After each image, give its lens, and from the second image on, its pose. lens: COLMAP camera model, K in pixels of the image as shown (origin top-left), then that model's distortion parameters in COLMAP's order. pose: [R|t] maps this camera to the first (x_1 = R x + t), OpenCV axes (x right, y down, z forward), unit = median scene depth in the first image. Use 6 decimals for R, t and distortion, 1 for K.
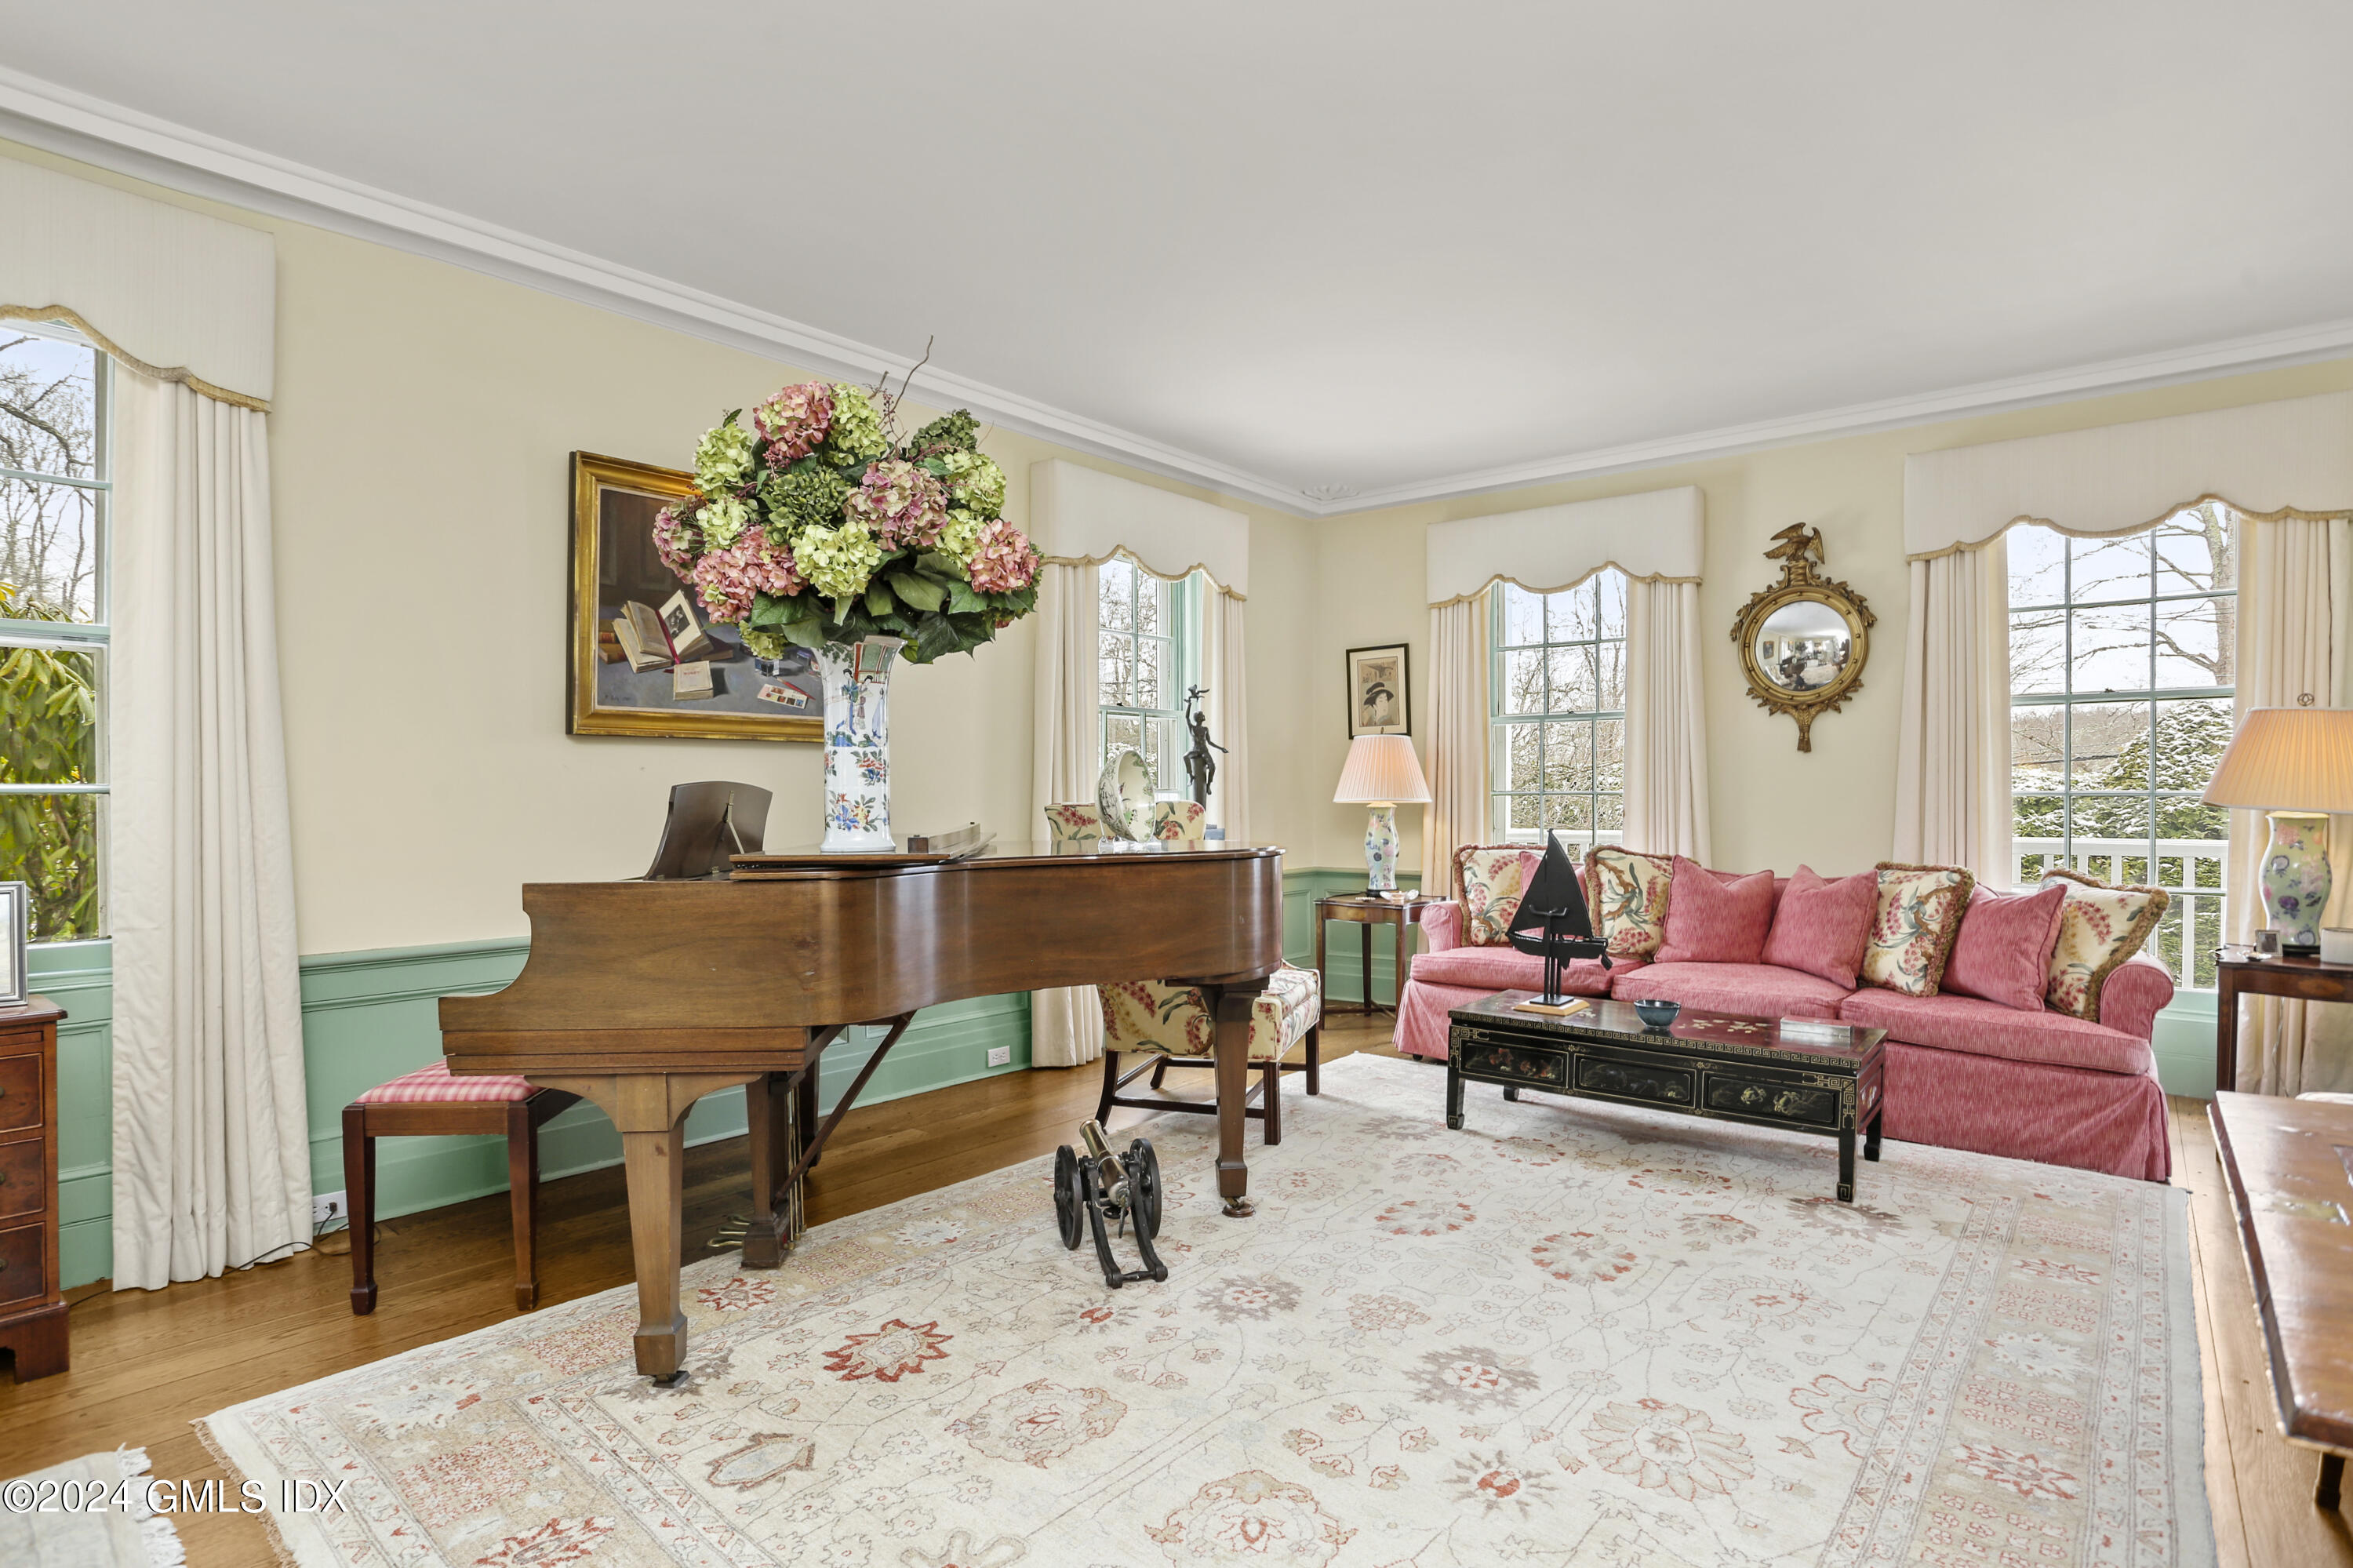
lens RADIAL K [[1180.7, 0, 1187.0], [0, 1180.7, 780.1], [0, 0, 1]] dist [-0.081017, 0.035376]
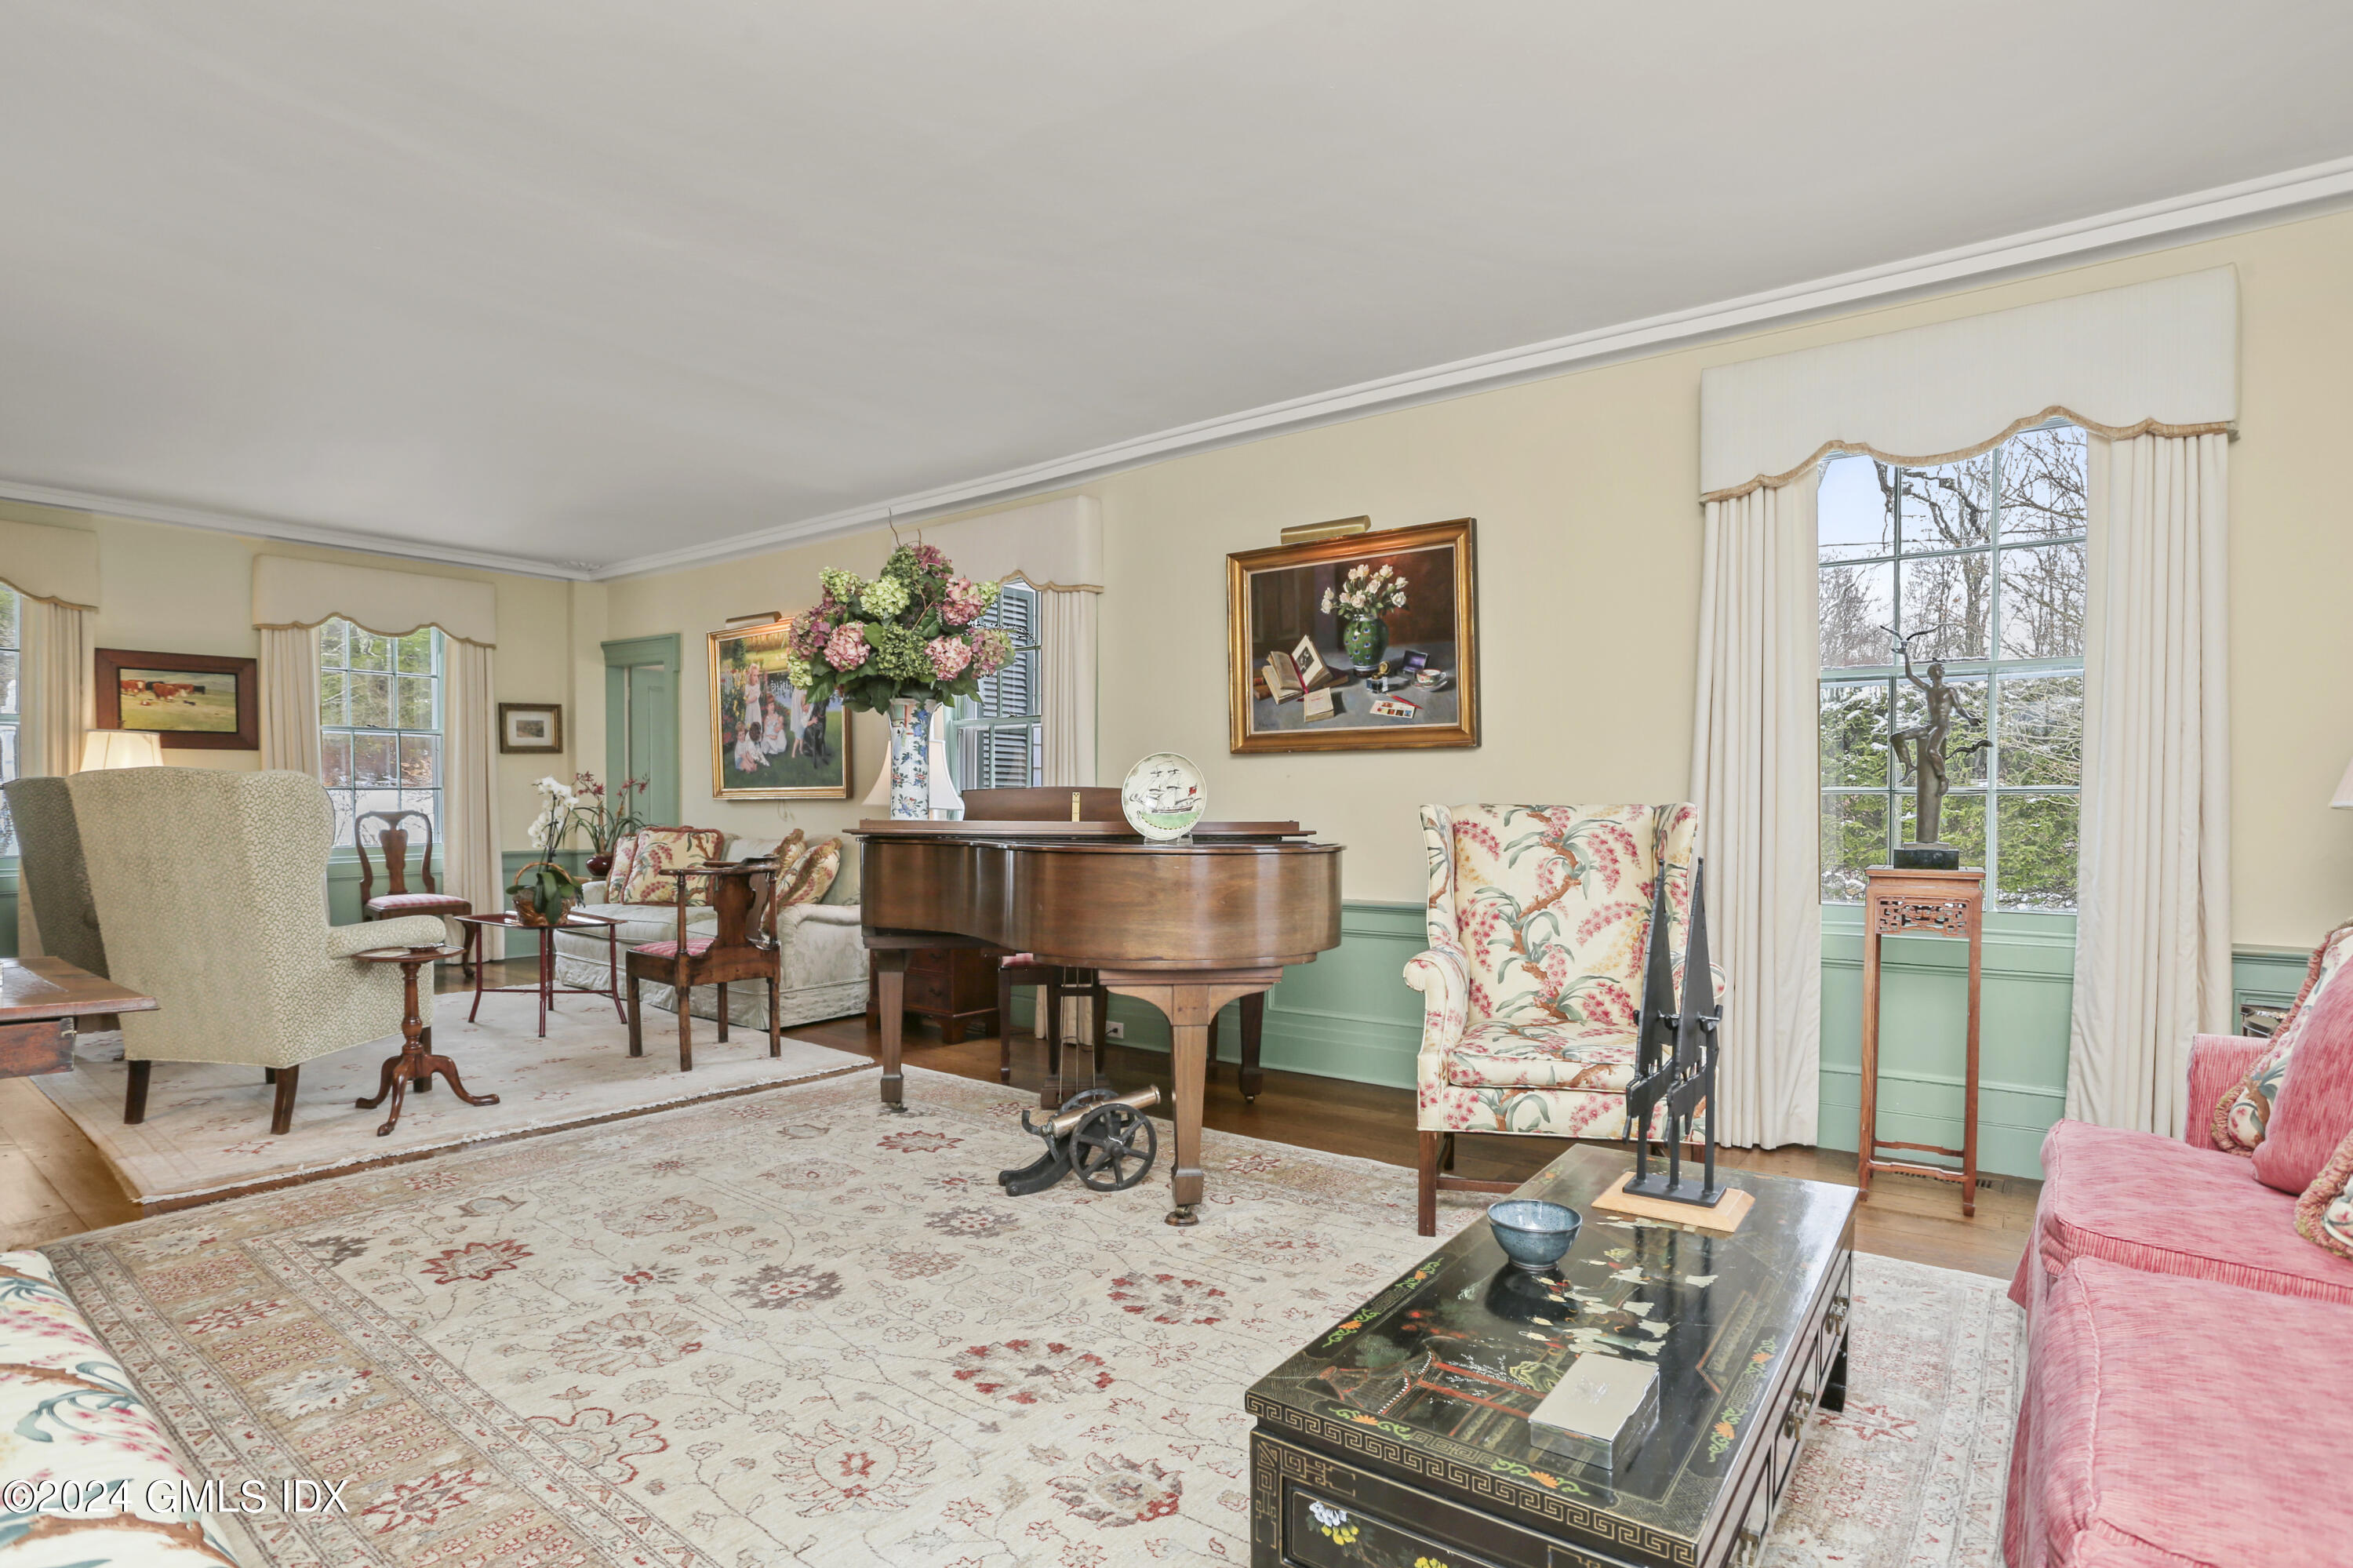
lens RADIAL K [[1184.5, 0, 1167.0], [0, 1184.5, 816.0], [0, 0, 1]] dist [-0.087777, 0.047873]
pose [[0.043703, 0.016891, -0.998902, 1.011839], [0.011619, 0.999781, 0.017414, 0.011953], [0.998977, -0.012367, 0.043497, 0.937935]]
